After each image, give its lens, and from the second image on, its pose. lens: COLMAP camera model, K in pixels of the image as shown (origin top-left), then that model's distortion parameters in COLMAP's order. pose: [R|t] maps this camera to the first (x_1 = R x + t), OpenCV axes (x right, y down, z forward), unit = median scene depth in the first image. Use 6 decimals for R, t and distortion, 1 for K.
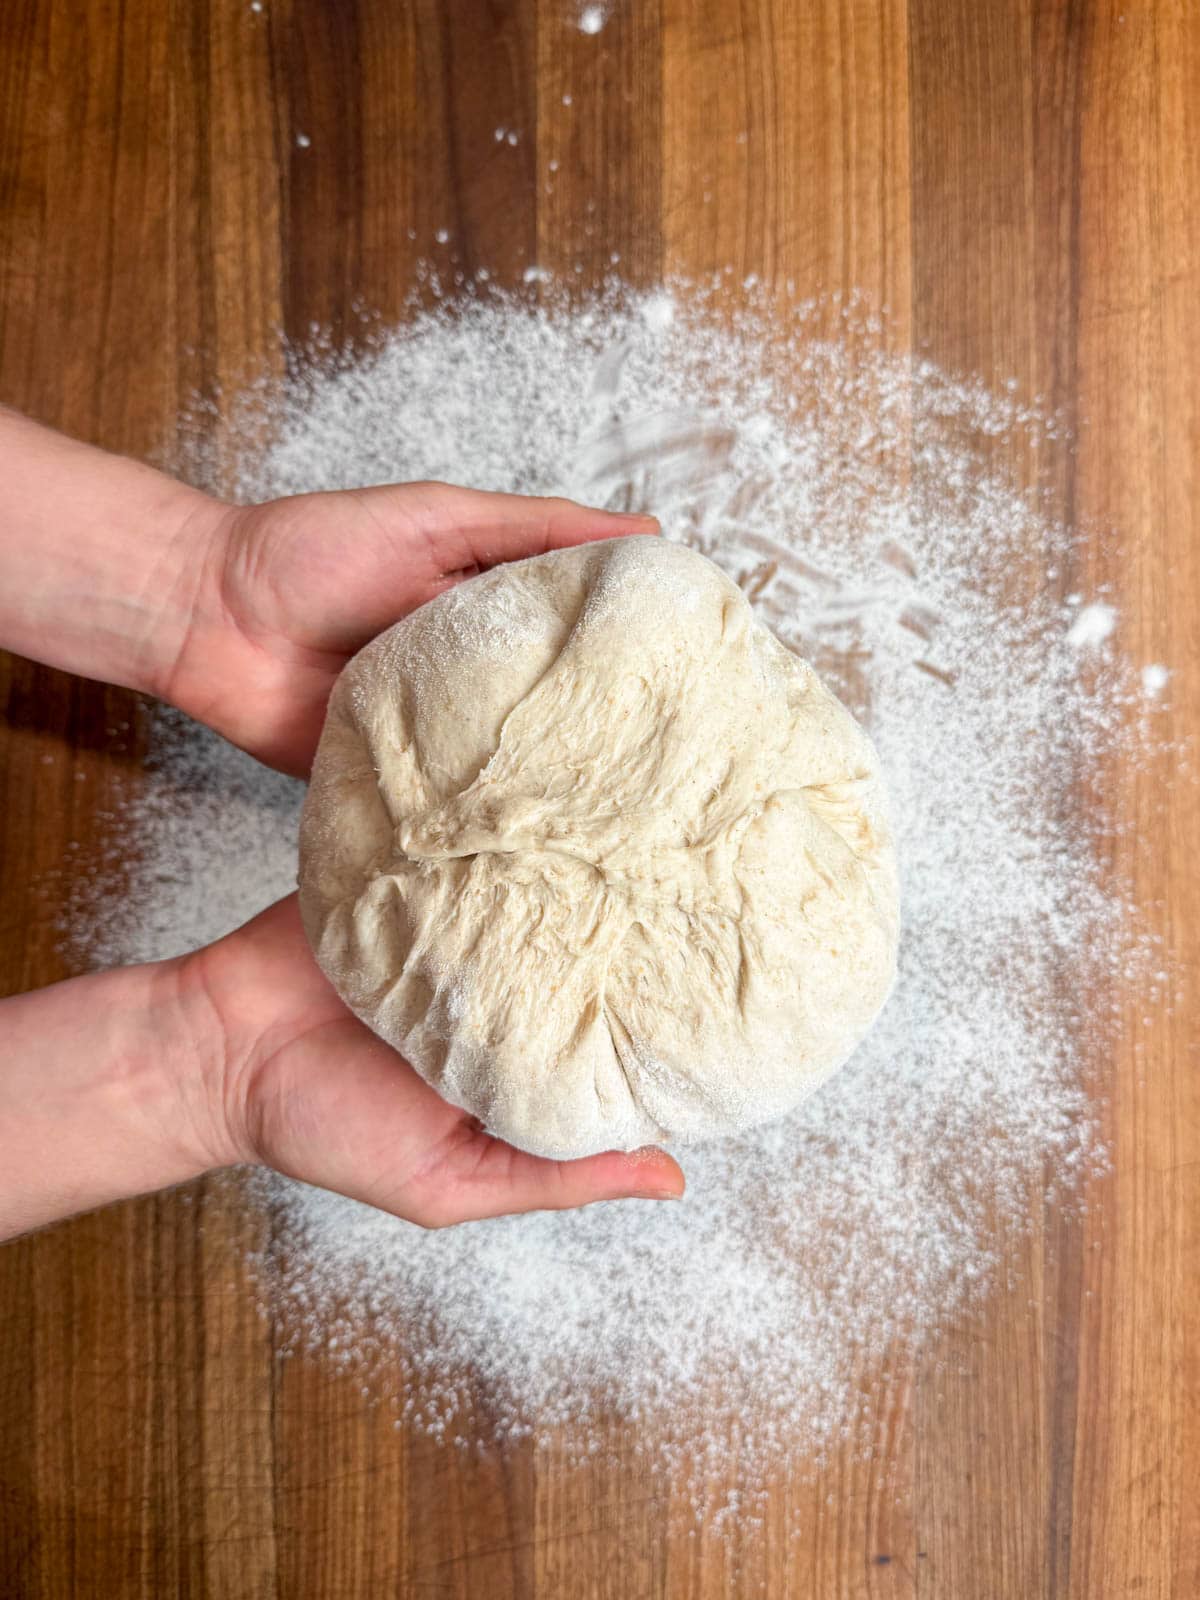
lens RADIAL K [[10056.5, 0, 594.6], [0, 10056.5, 791.6], [0, 0, 1]] dist [-0.332886, 0.000000]
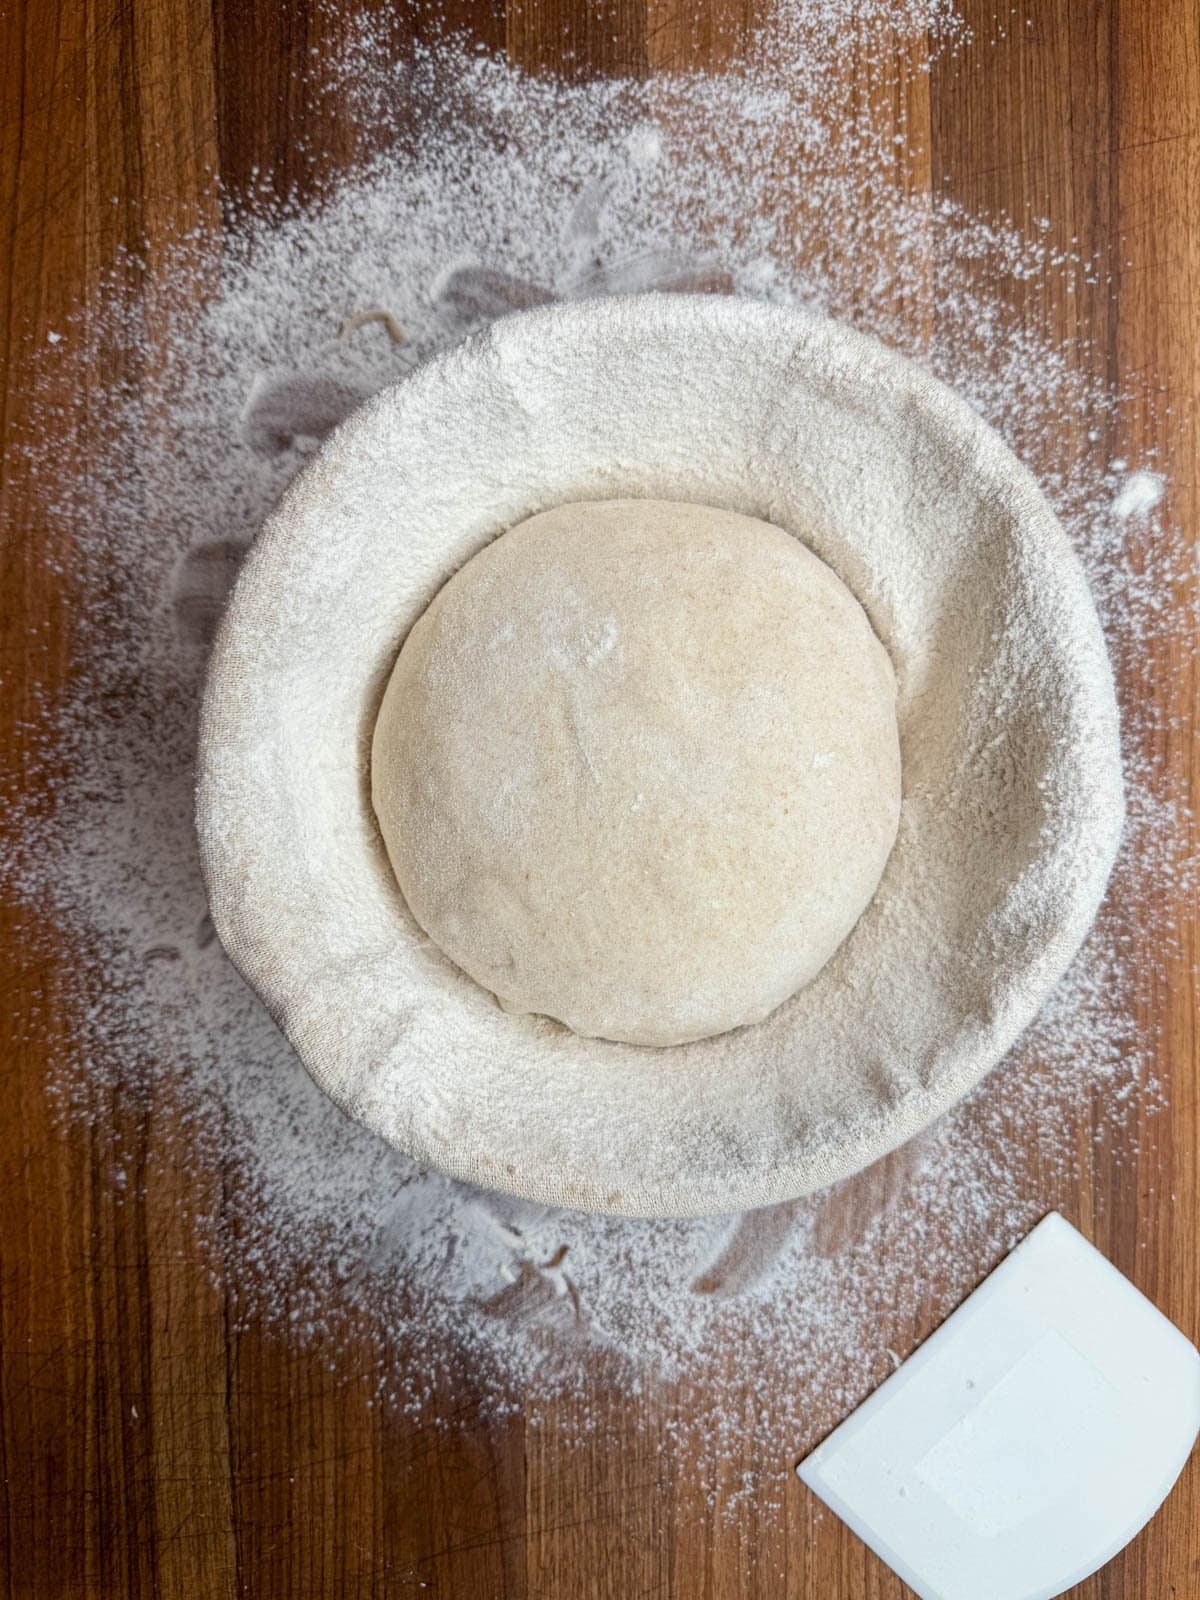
lens RADIAL K [[10056.5, 0, 602.2], [0, 10056.5, 809.6], [0, 0, 1]] dist [-0.332886, 0.000000]
pose [[0.999882, -0.015290, 0.001644, 0.000329], [0.015268, 0.999802, 0.012787, -0.000724], [-0.001839, -0.012760, 0.999917, 0.114198]]
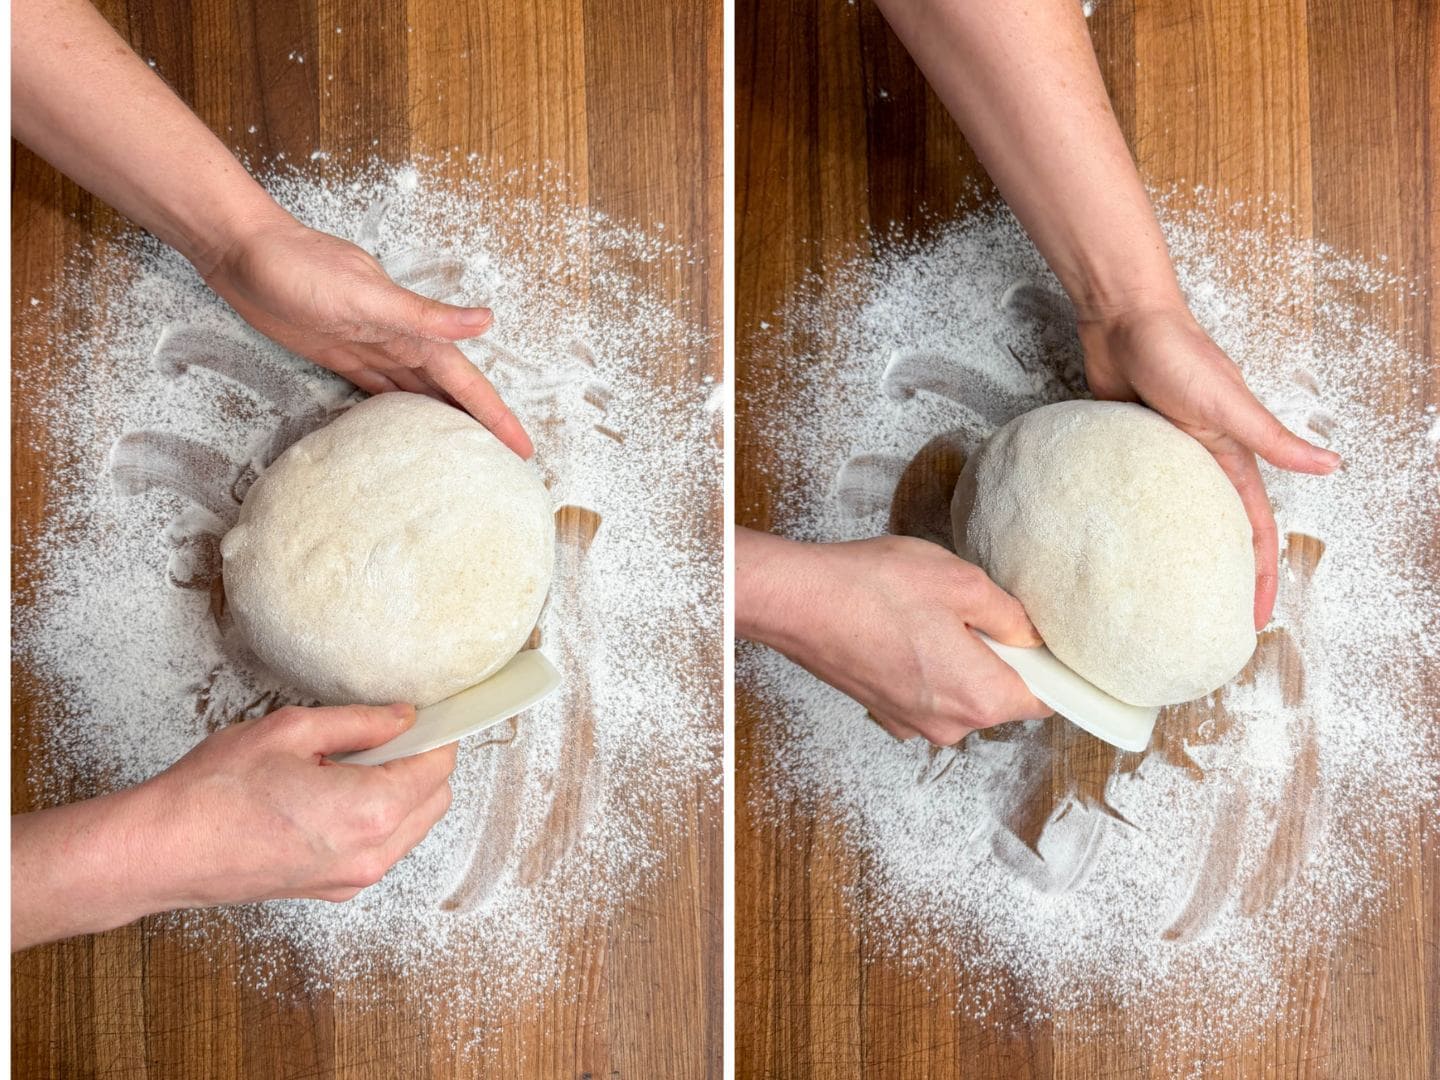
lens RADIAL K [[9050.9, 0, 721.8], [0, 9050.9, 539.4], [0, 0, 1]] dist [-0.332886, 0.000000]
pose [[0.999135, -0.009505, -0.040489, -0.000496], [0.009421, 0.999953, -0.002251, 0.000985], [0.040508, 0.001868, 0.999177, -0.239328]]
